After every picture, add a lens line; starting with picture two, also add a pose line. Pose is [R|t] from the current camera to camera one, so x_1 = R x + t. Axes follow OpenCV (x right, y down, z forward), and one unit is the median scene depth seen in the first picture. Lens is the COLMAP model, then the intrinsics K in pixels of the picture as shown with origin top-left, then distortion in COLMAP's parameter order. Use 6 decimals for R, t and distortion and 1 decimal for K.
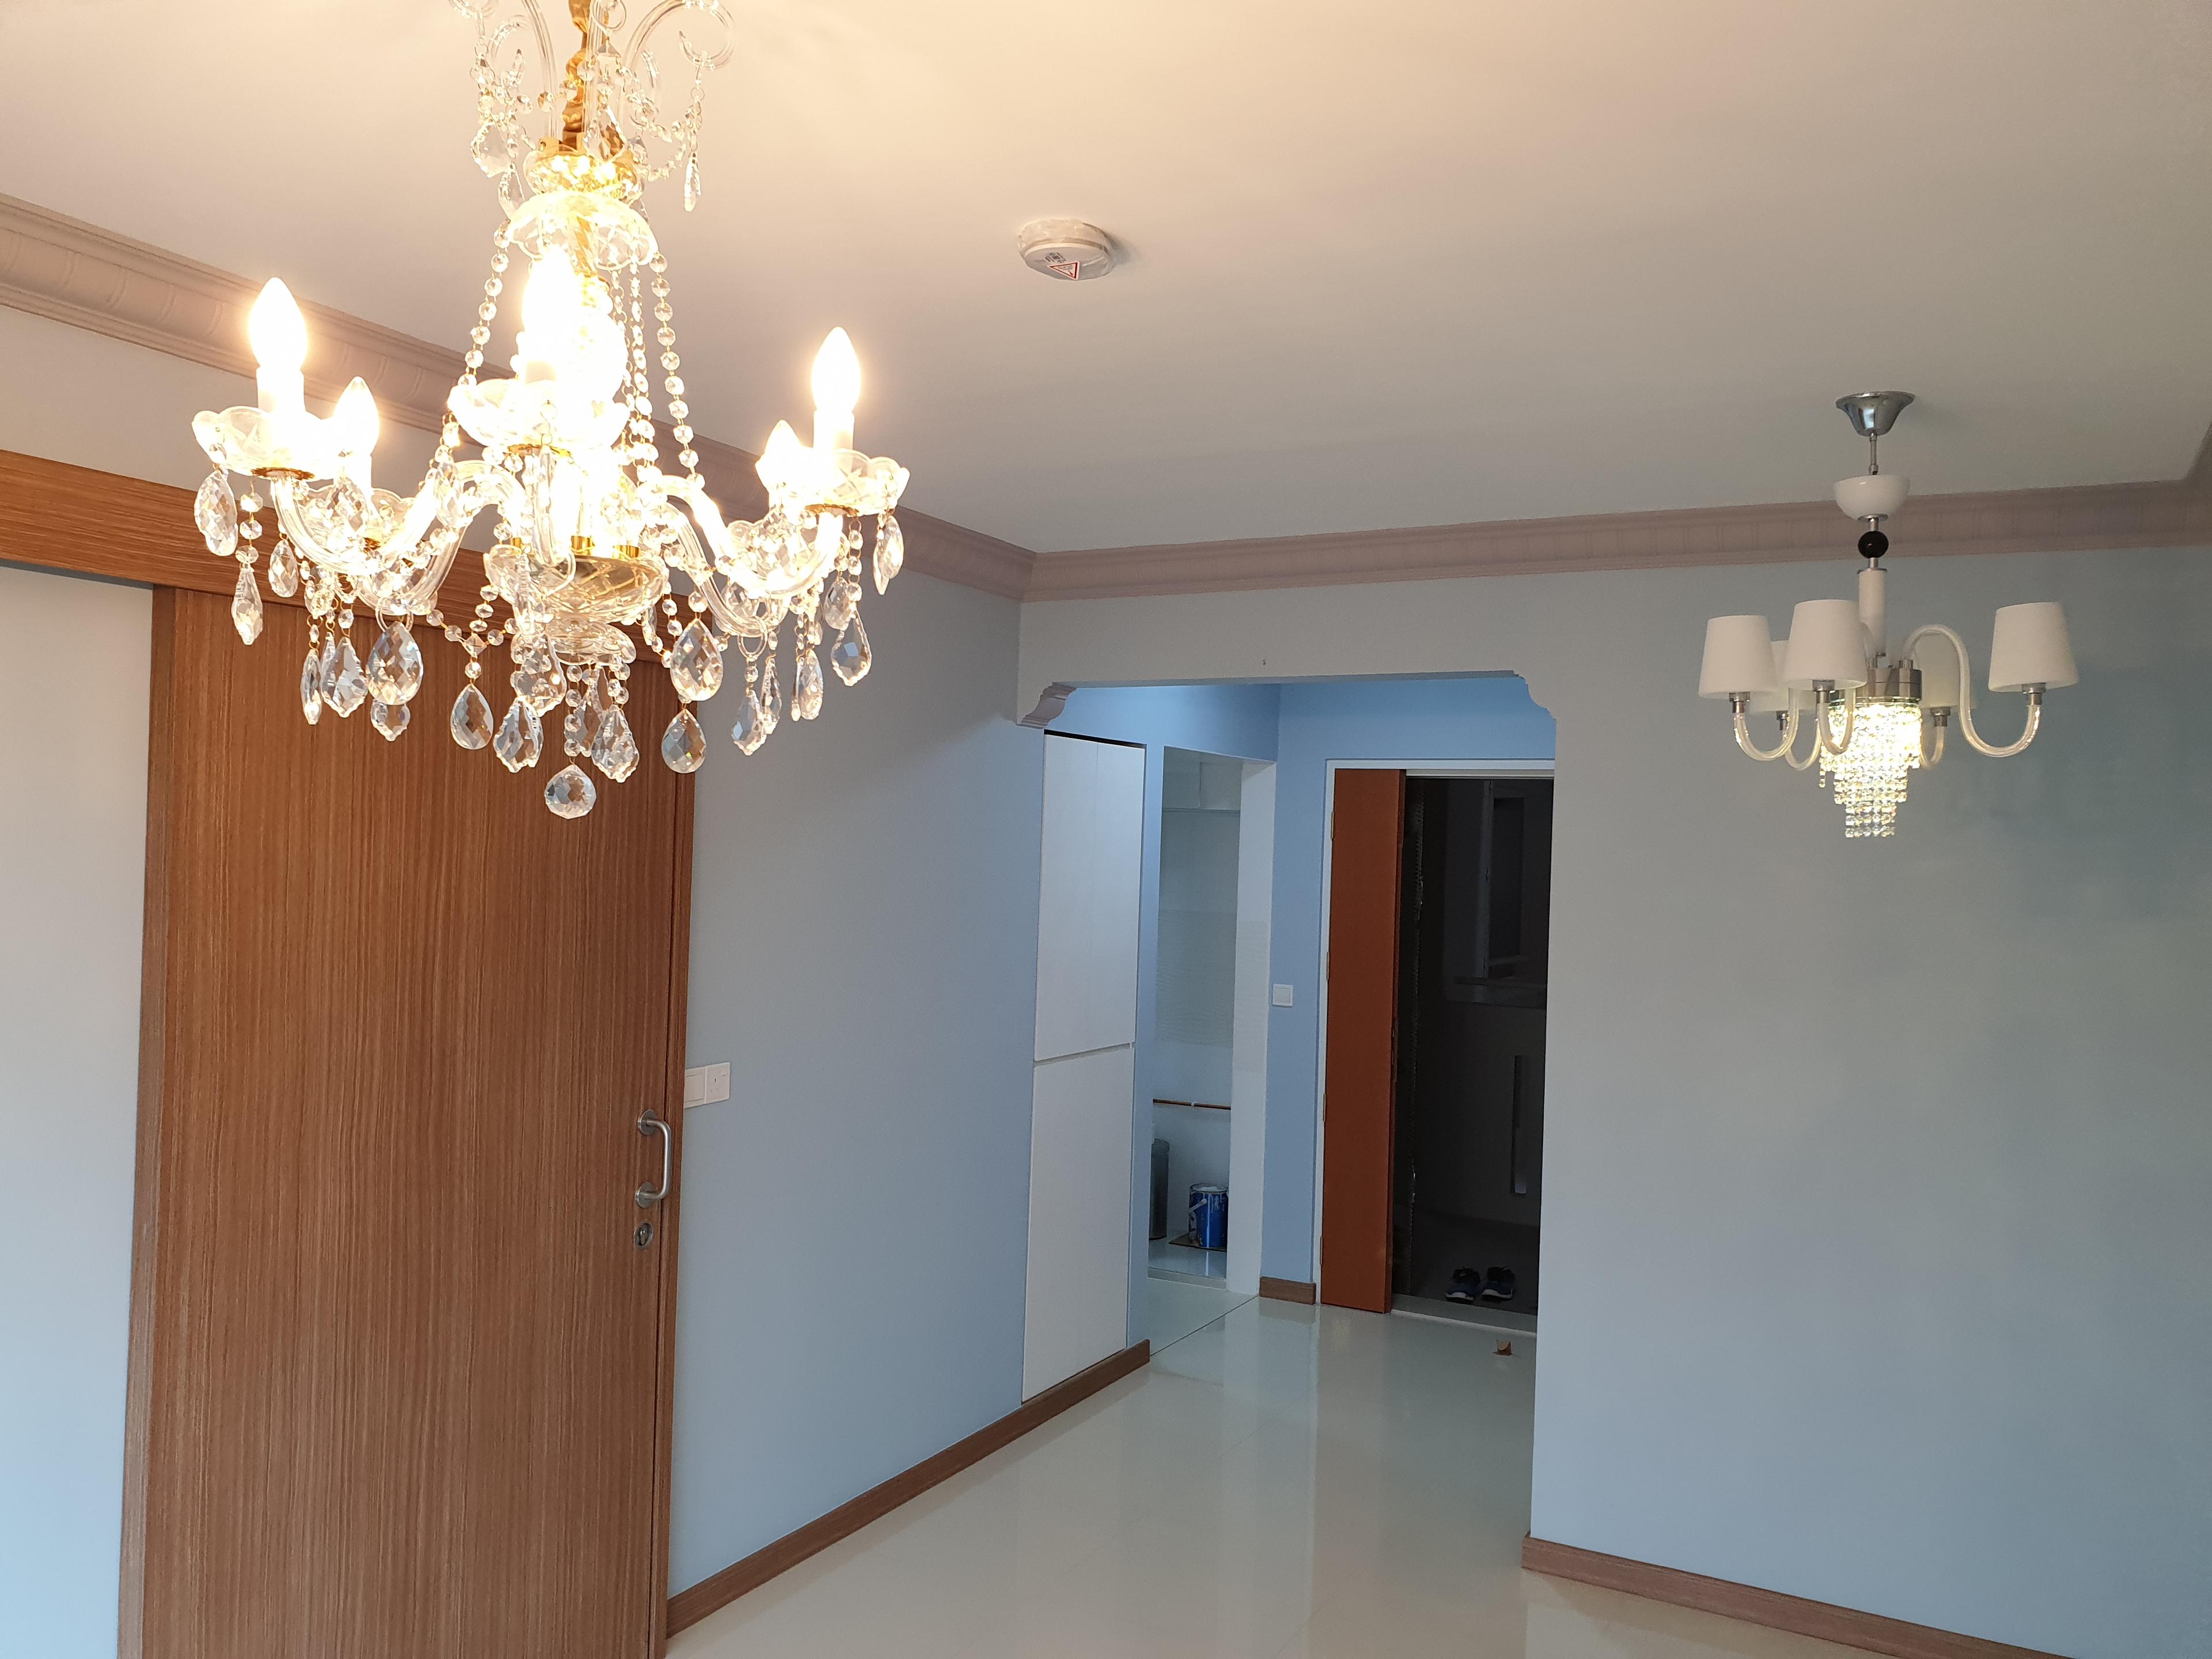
lens RADIAL K [[1694.1, 0, 1106.0], [0, 1694.1, 829.5], [0, 0, 1]] dist [0.009152, -0.068183]
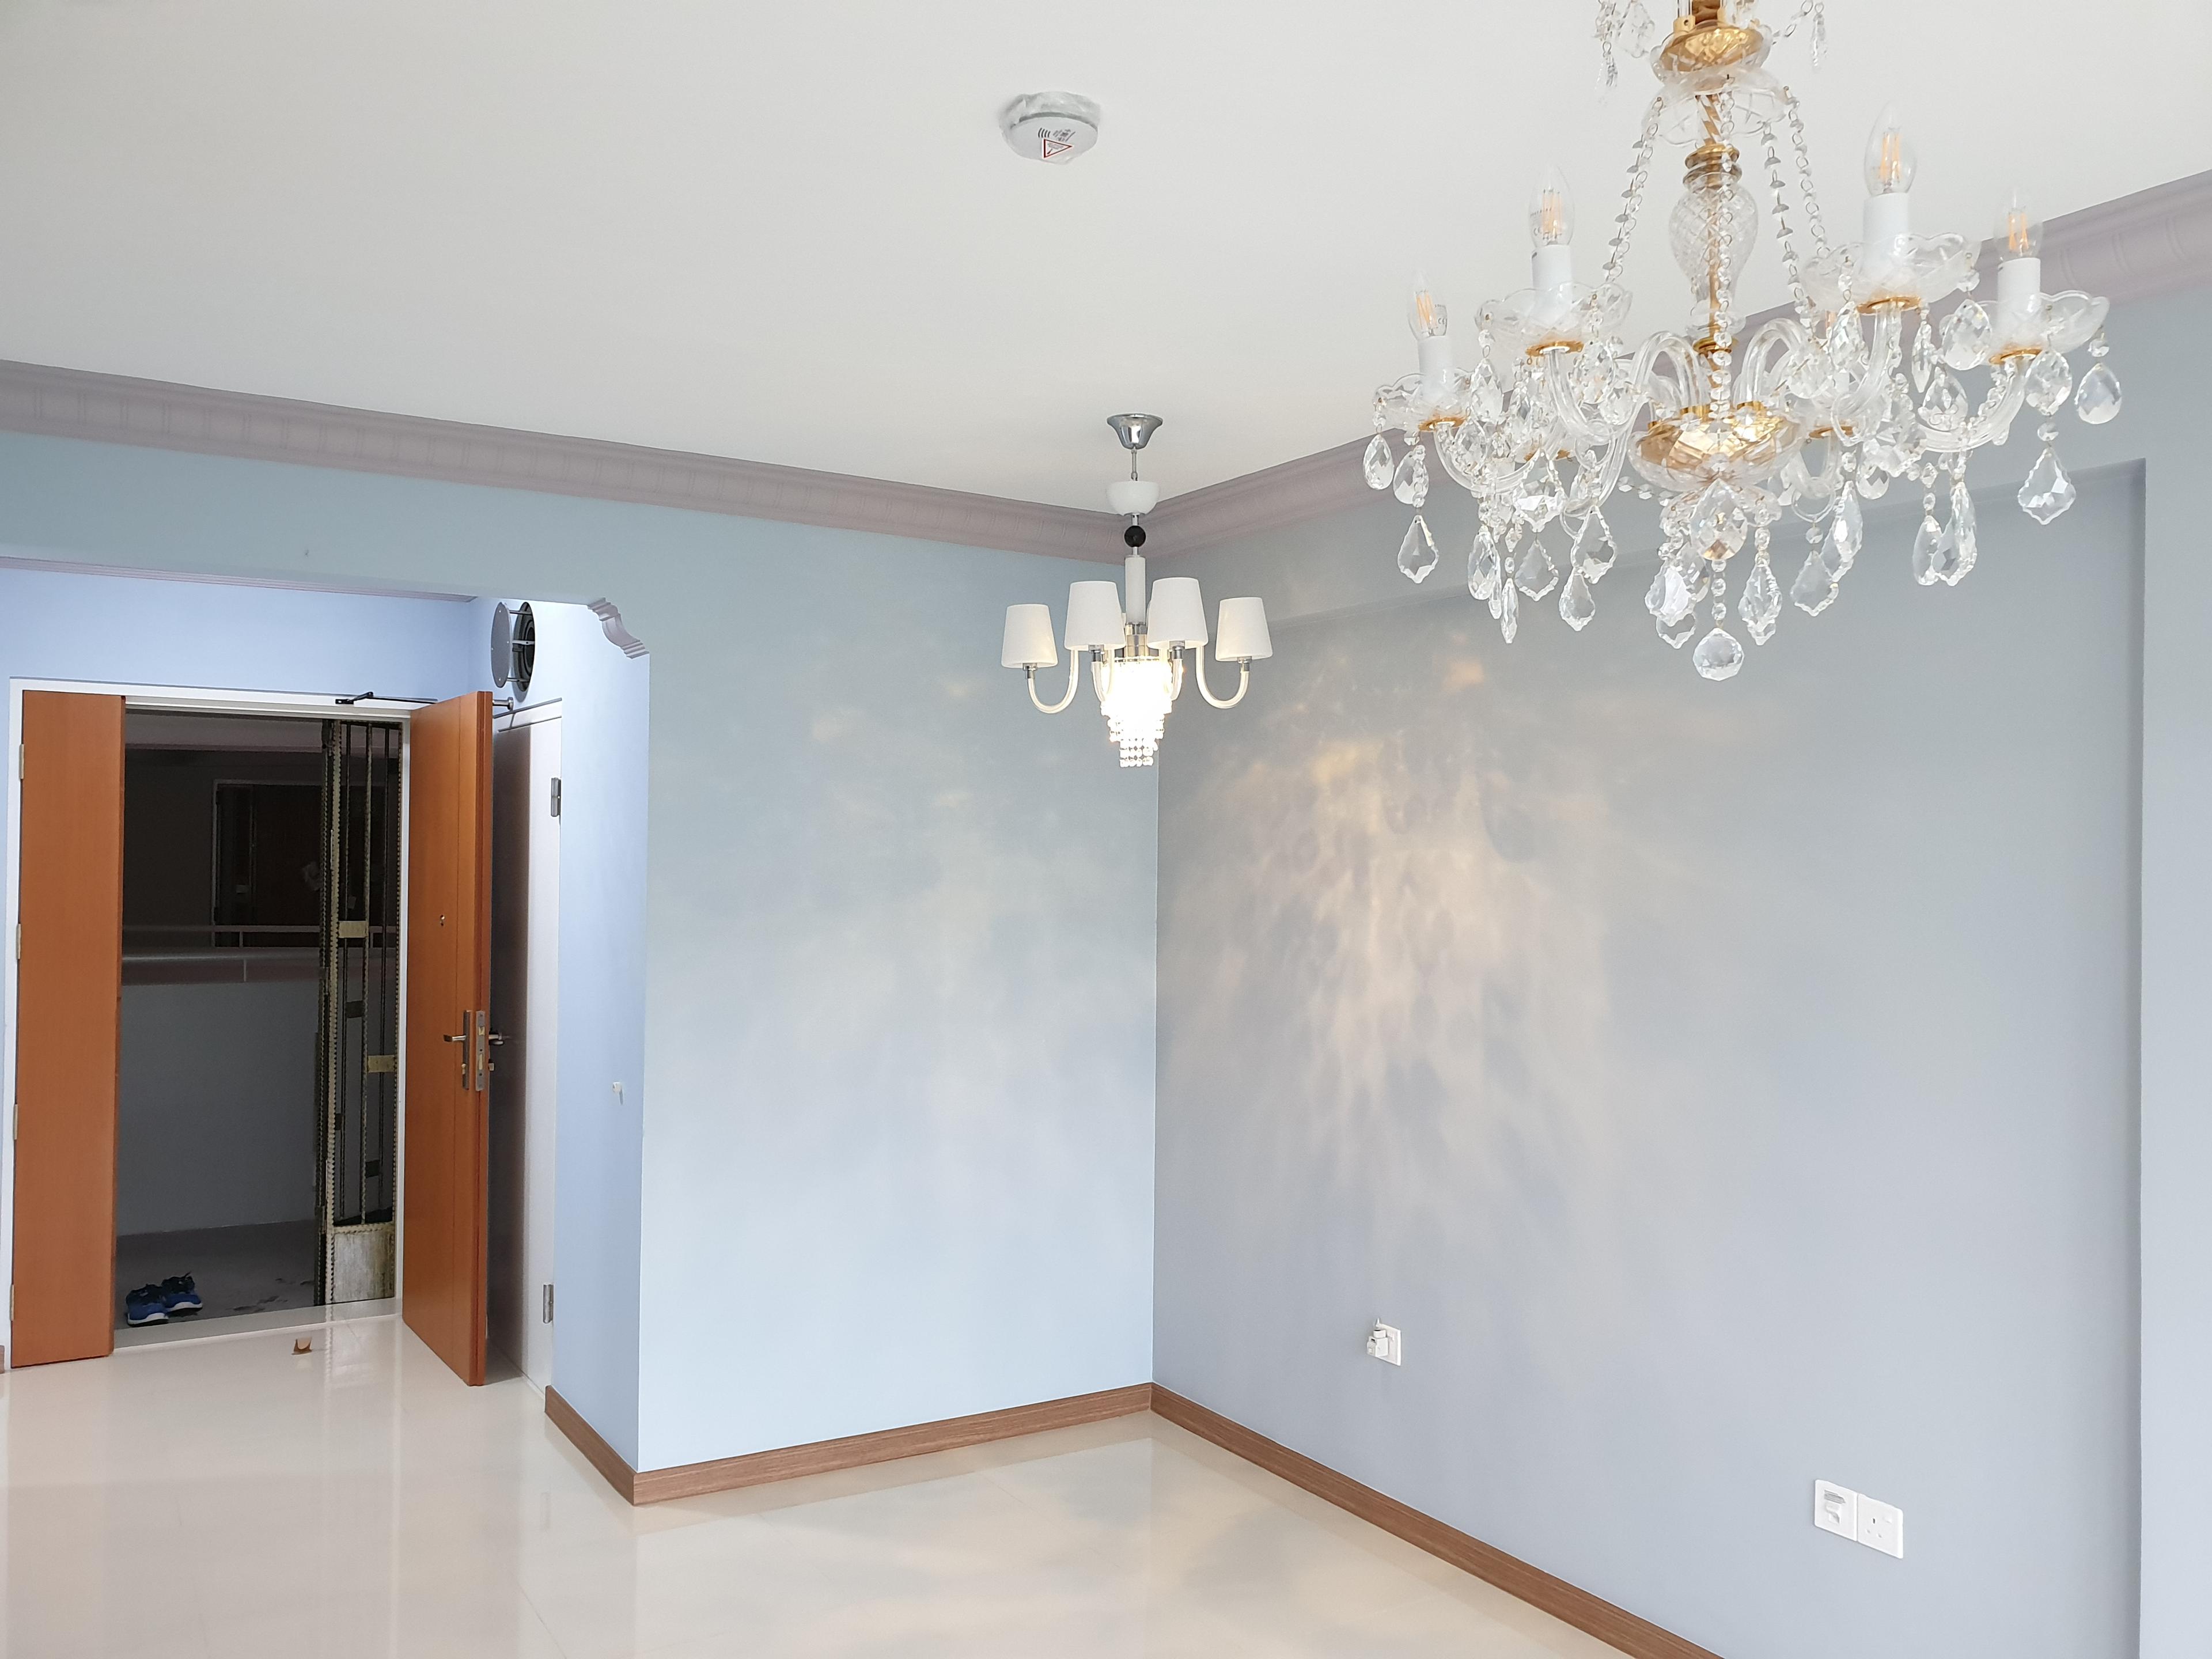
lens RADIAL K [[1701.5, 0, 1102.4], [0, 1701.5, 853.1], [0, 0, 1]] dist [-0.039559, 0.070652]
pose [[0.497494, -0.022376, 0.867179, -0.641355], [-0.004522, 0.999587, 0.028387, 0.032404], [-0.867456, -0.018044, 0.497187, 0.368097]]
